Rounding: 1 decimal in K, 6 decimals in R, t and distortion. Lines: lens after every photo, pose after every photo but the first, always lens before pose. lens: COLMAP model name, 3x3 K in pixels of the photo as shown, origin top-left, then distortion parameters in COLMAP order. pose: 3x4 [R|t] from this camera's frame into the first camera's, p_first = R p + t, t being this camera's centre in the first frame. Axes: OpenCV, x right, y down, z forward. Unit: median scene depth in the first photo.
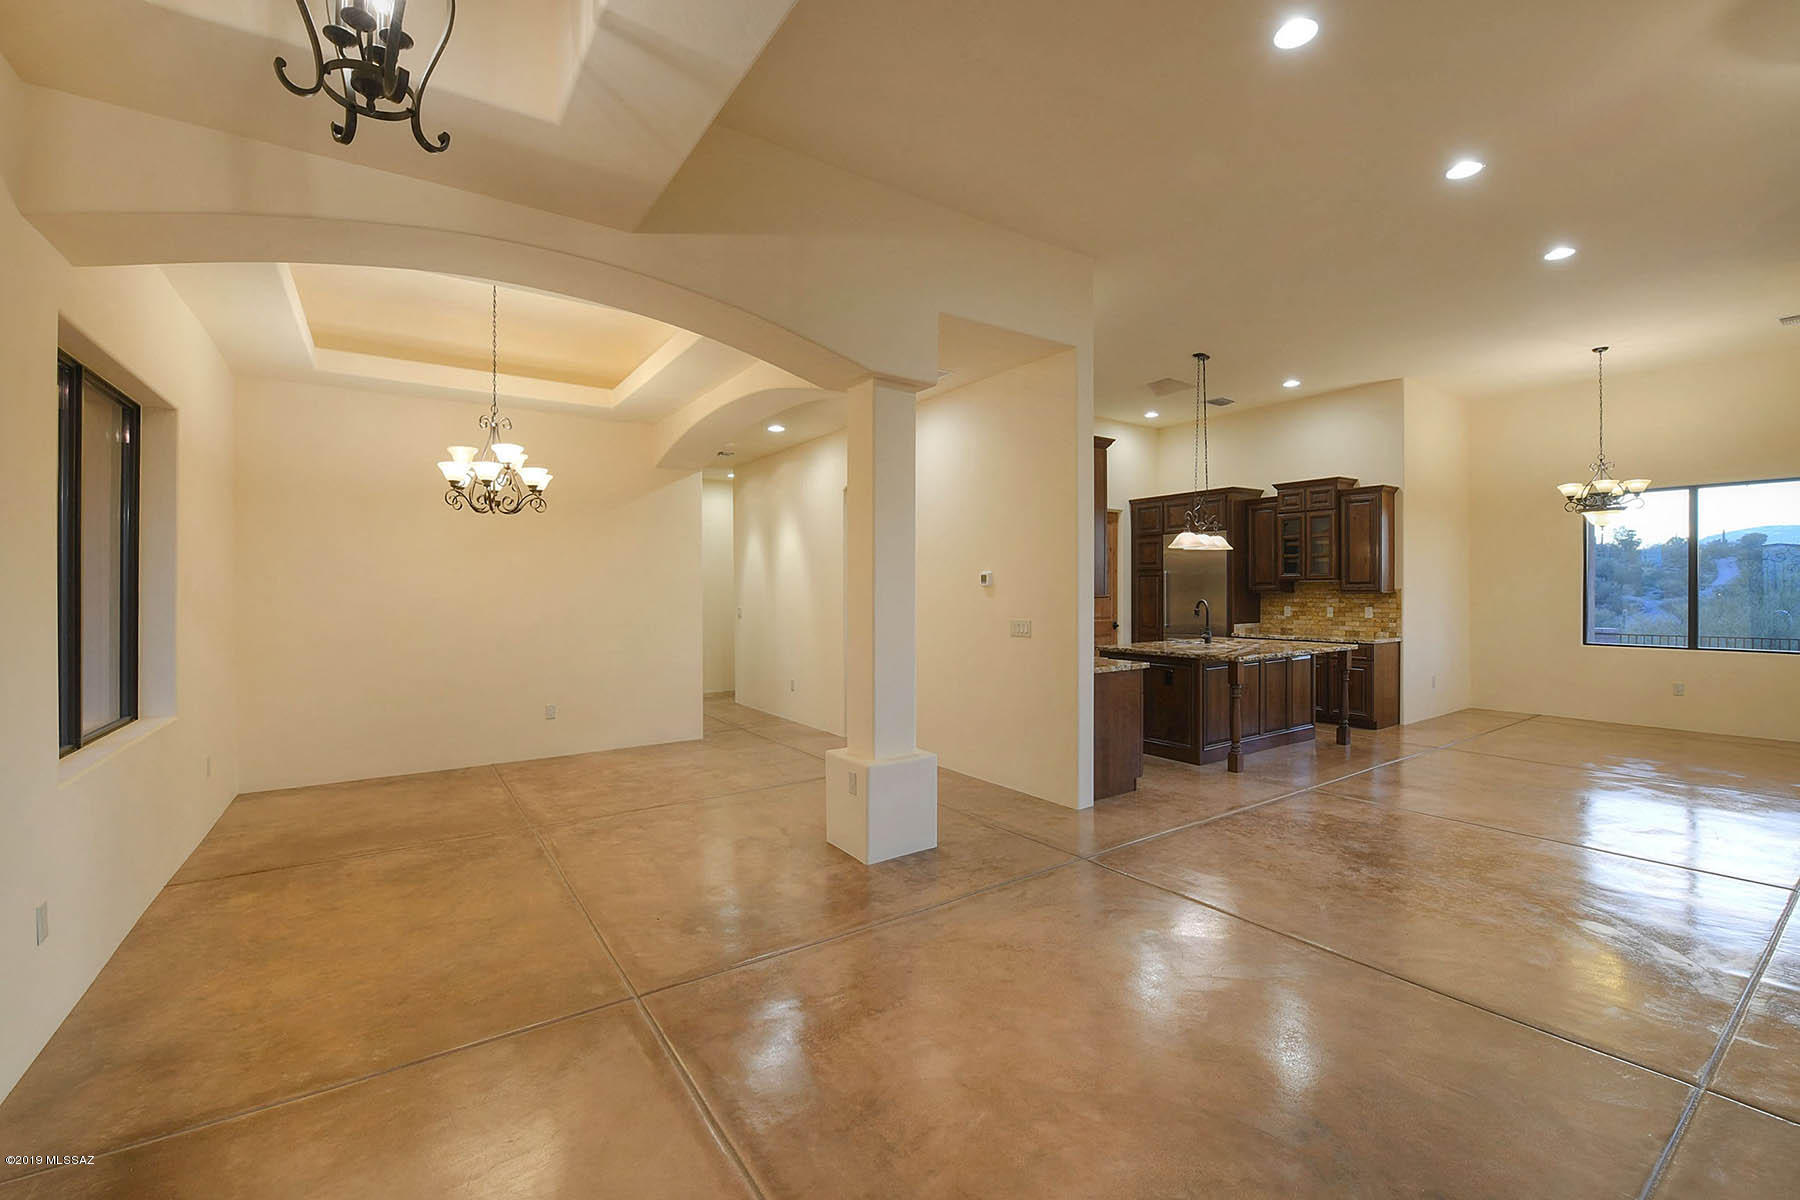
lens RADIAL K [[746.6, 0, 896.1], [0, 746.6, 575.8], [0, 0, 1]] dist [-0.000170, 0.000136]
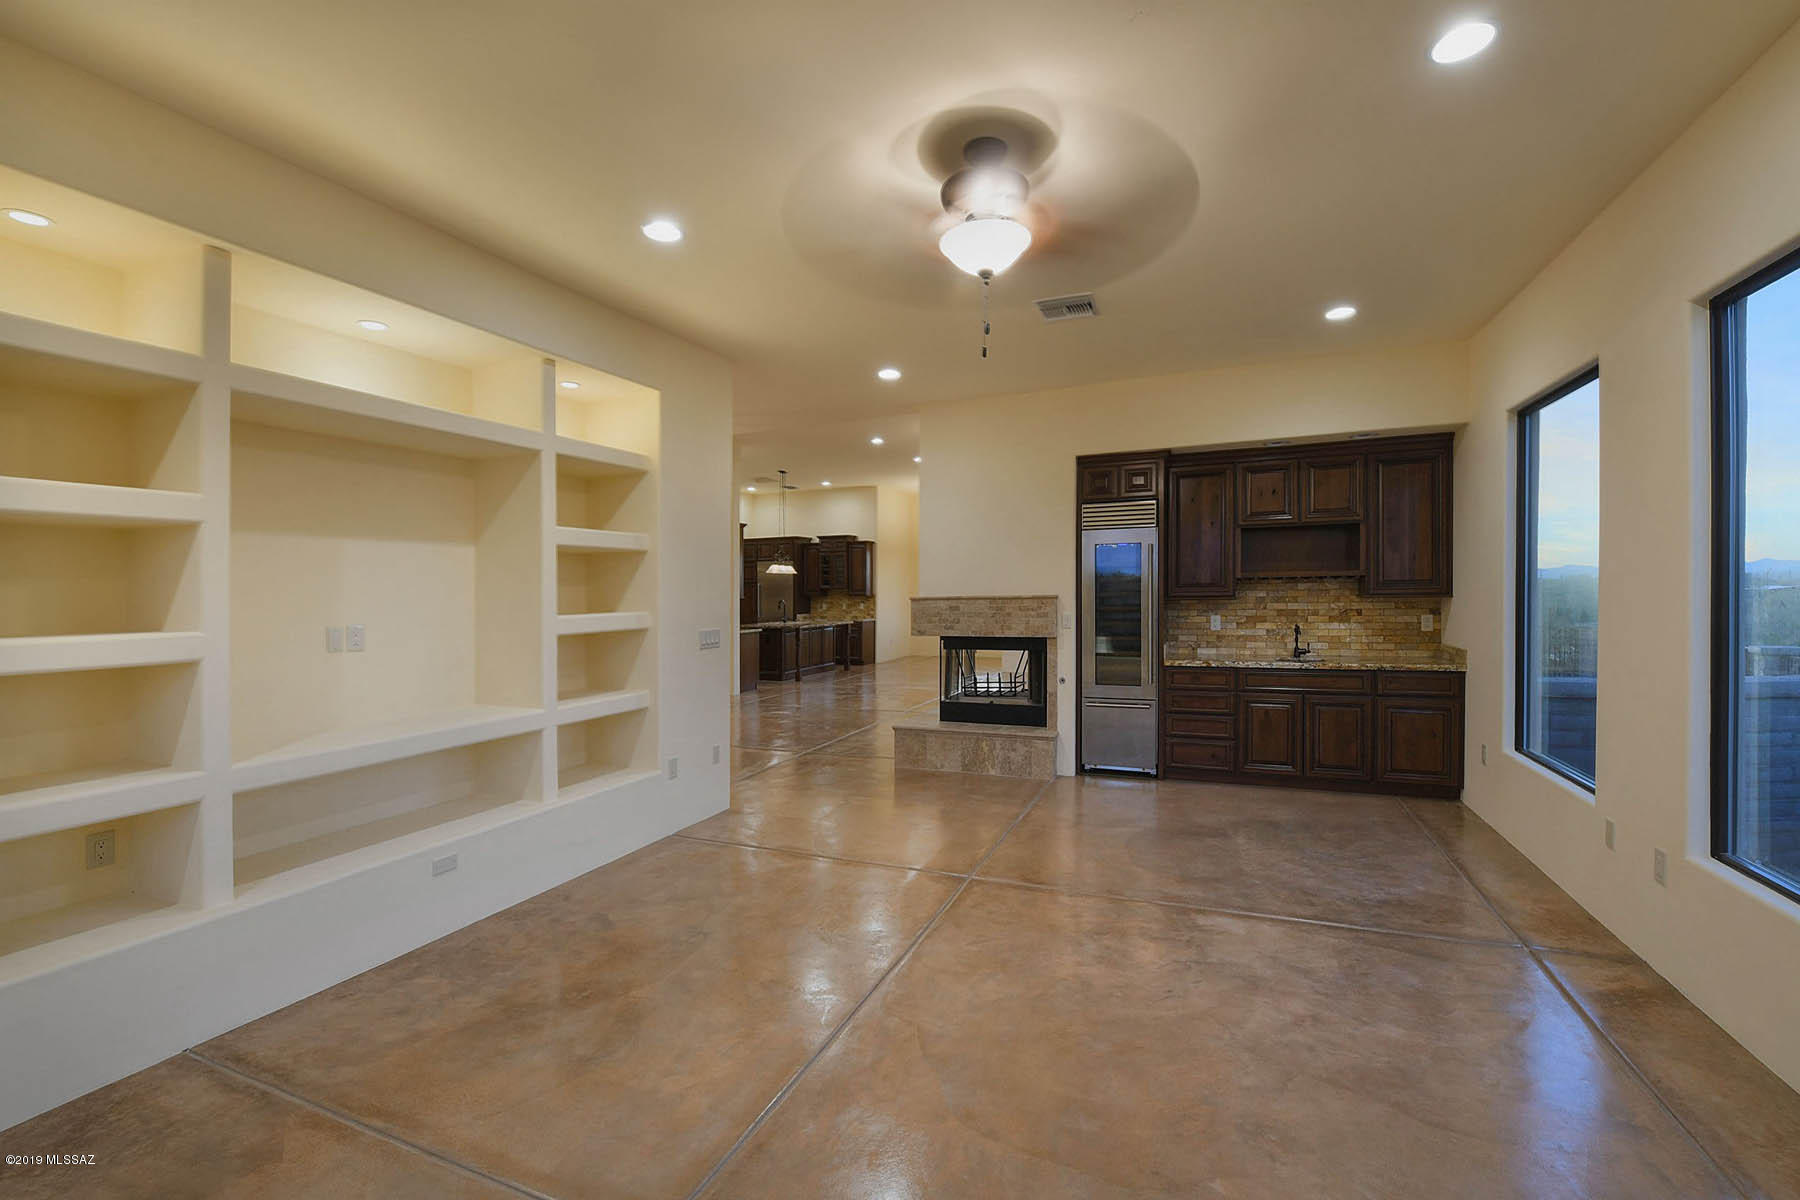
lens RADIAL K [[746.6, 0, 896.1], [0, 746.6, 575.8], [0, 0, 1]] dist [-0.000170, 0.000136]
pose [[0.845569, 0.007917, 0.533807, -0.322376], [-0.001689, 0.999925, -0.012155, -0.005592], [-0.533864, 0.009376, 0.845519, -0.682184]]
